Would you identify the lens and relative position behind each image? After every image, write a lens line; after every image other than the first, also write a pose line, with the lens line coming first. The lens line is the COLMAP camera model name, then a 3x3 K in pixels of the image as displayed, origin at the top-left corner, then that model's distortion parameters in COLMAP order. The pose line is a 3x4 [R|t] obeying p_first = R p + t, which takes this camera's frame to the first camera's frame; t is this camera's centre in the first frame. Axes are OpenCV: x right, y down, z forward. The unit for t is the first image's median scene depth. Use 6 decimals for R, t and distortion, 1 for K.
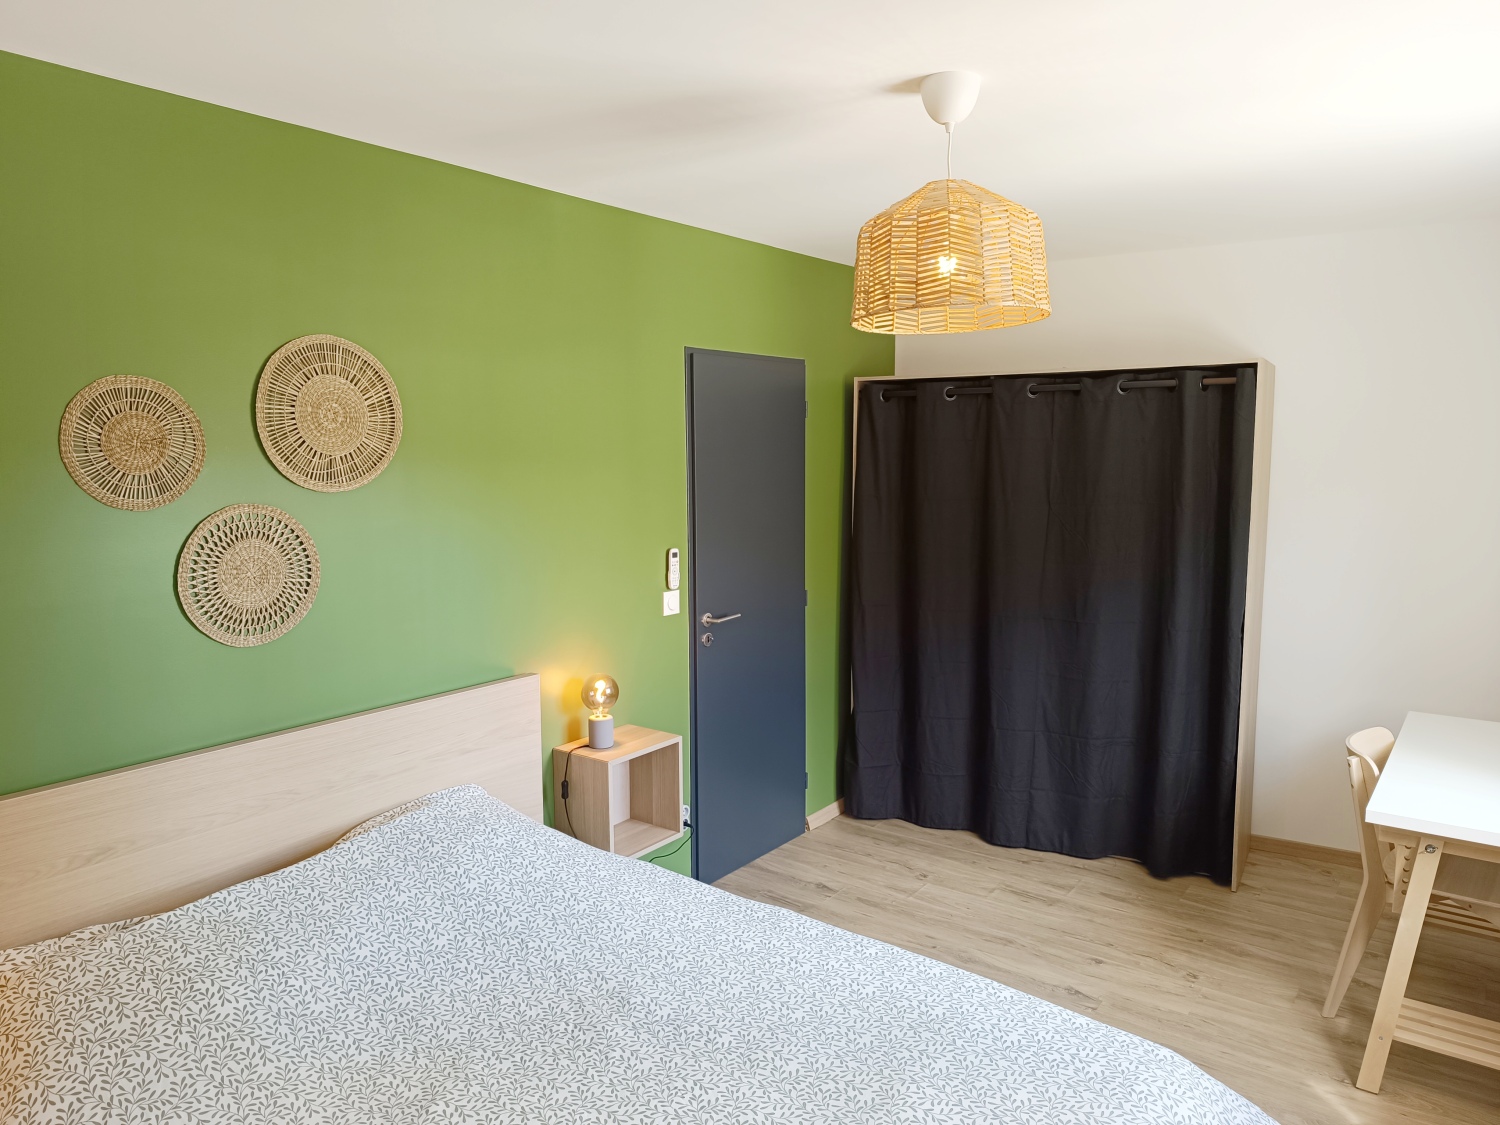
lens RADIAL K [[1029.8, 0, 760.9], [0, 1029.8, 558.1], [0, 0, 1]] dist [0.053552, -0.066803]
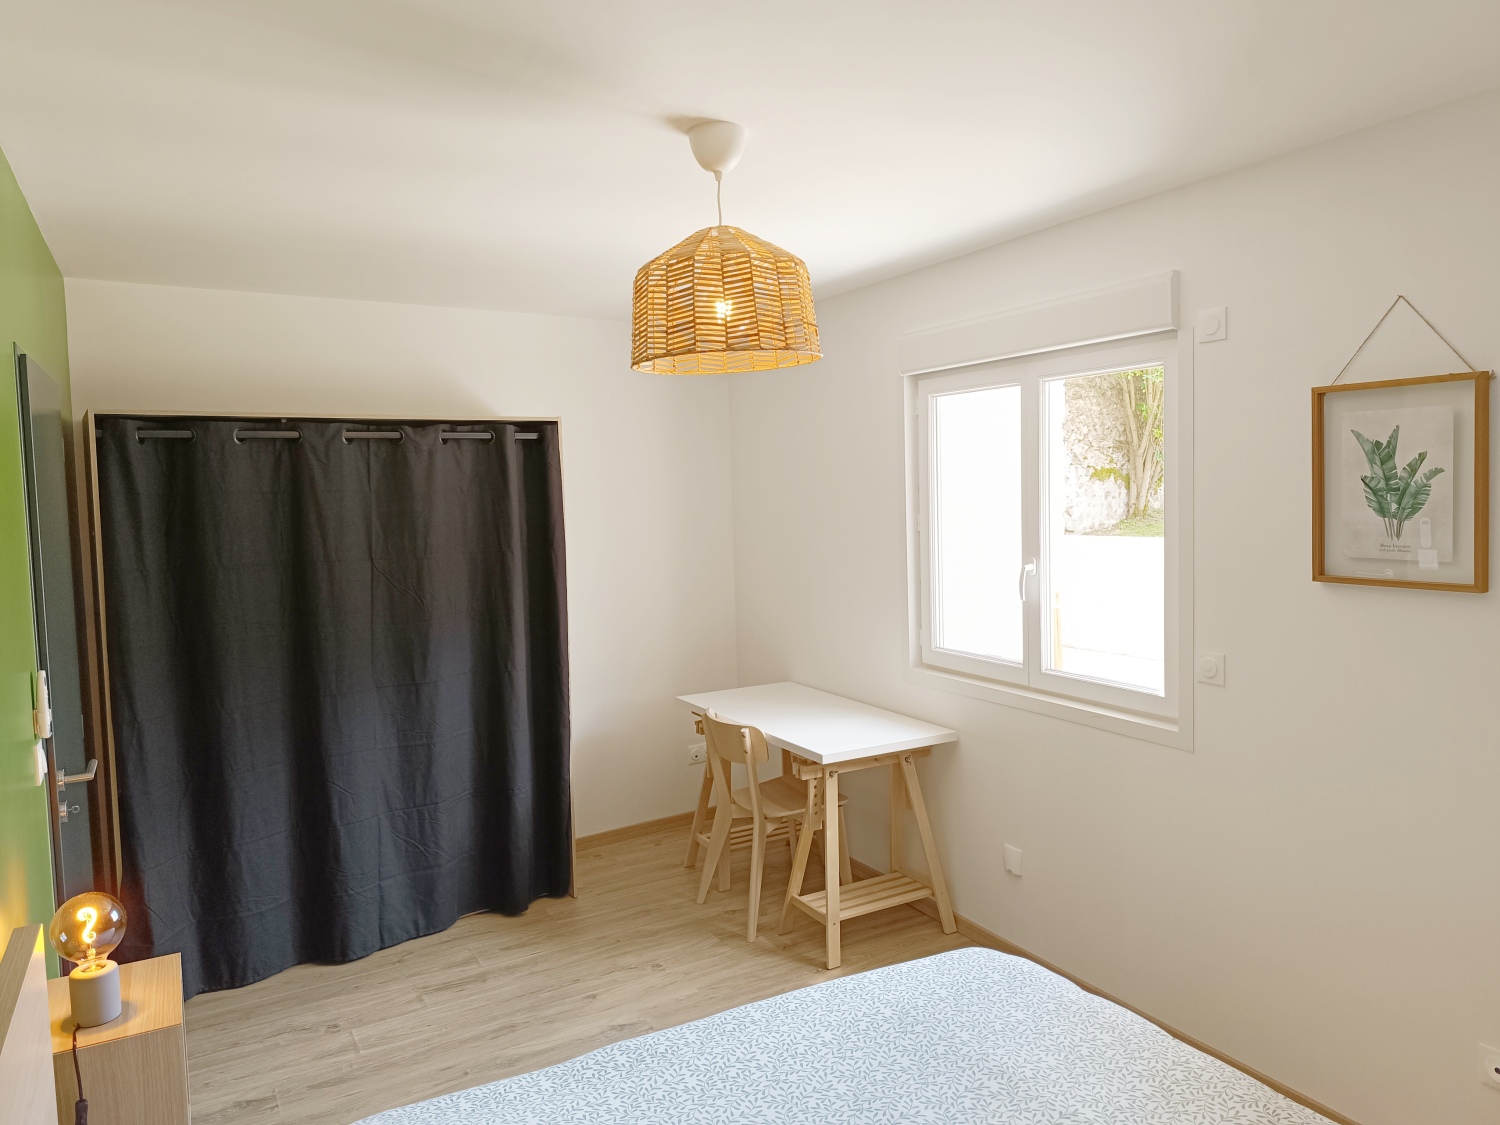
lens RADIAL K [[1029.8, 0, 755.5], [0, 1029.8, 560.8], [0, 0, 1]] dist [0.053552, -0.066803]
pose [[0.411036, -0.074020, 0.908609, -0.443905], [0.124555, 0.991911, 0.024460, -0.036254], [-0.903070, 0.103118, 0.416931, 0.340586]]
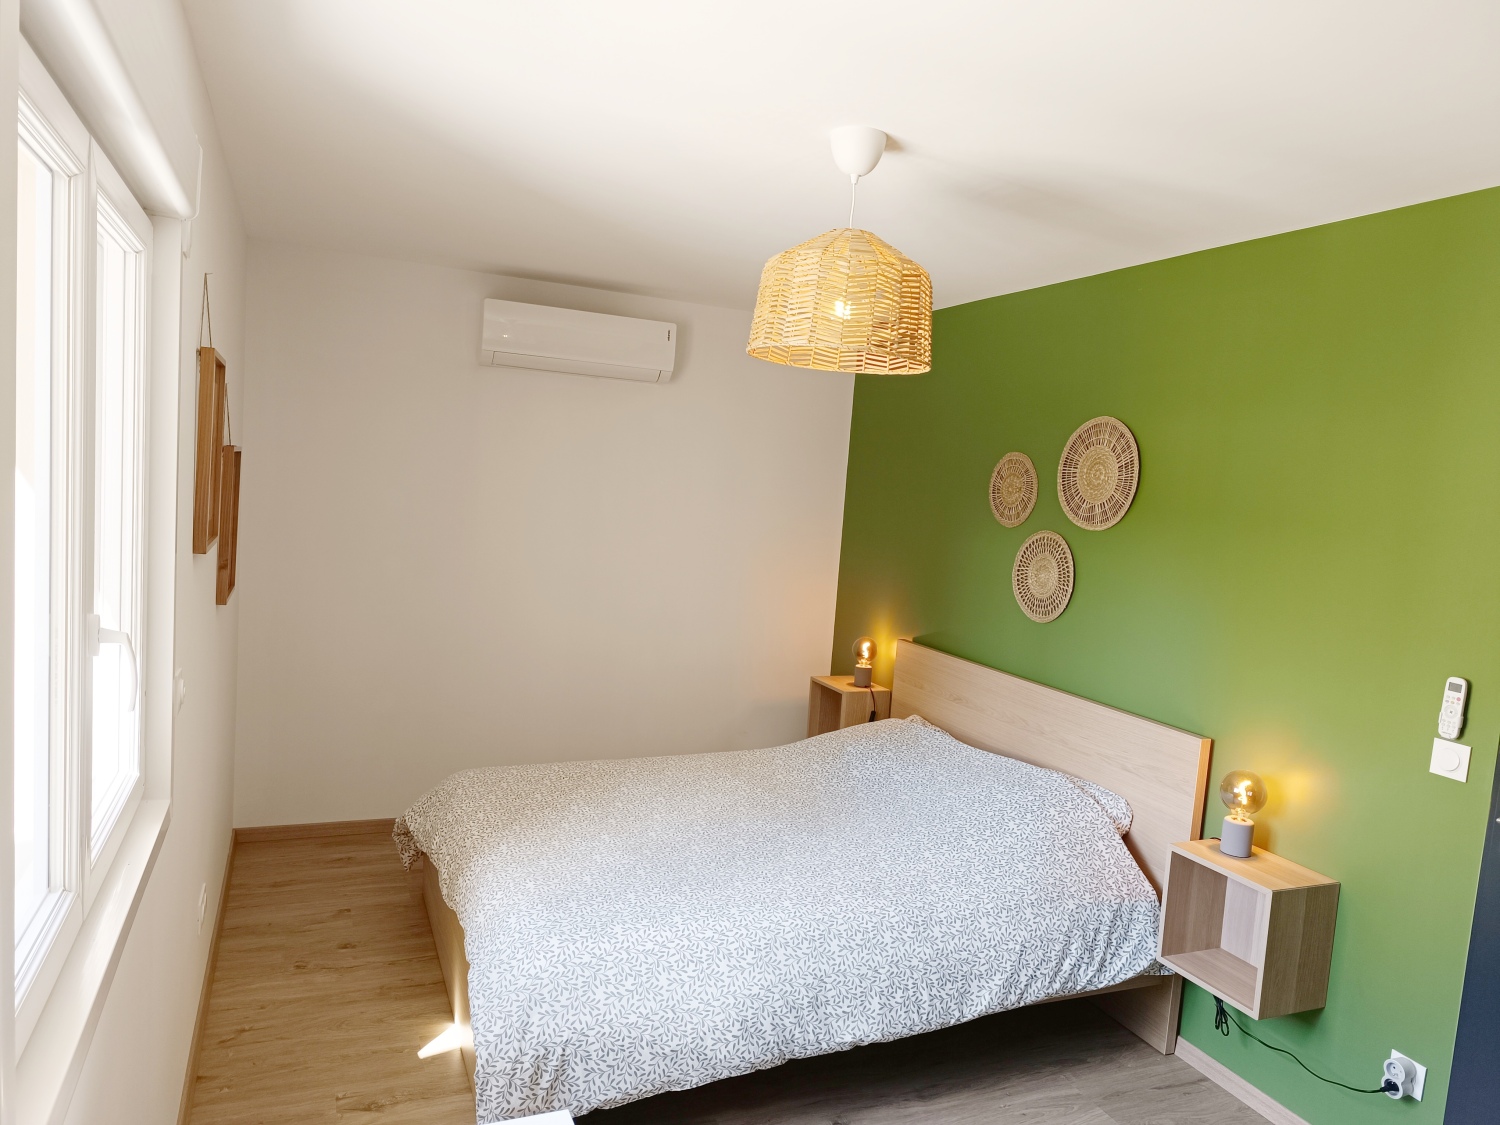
lens RADIAL K [[1029.8, 0, 747.9], [0, 1029.8, 566.4], [0, 0, 1]] dist [0.053552, -0.066803]
pose [[-0.507483, 0.041562, -0.860659, 0.673619], [-0.164024, 0.975912, 0.143843, -0.093942], [0.845906, 0.214167, -0.488442, 0.874378]]
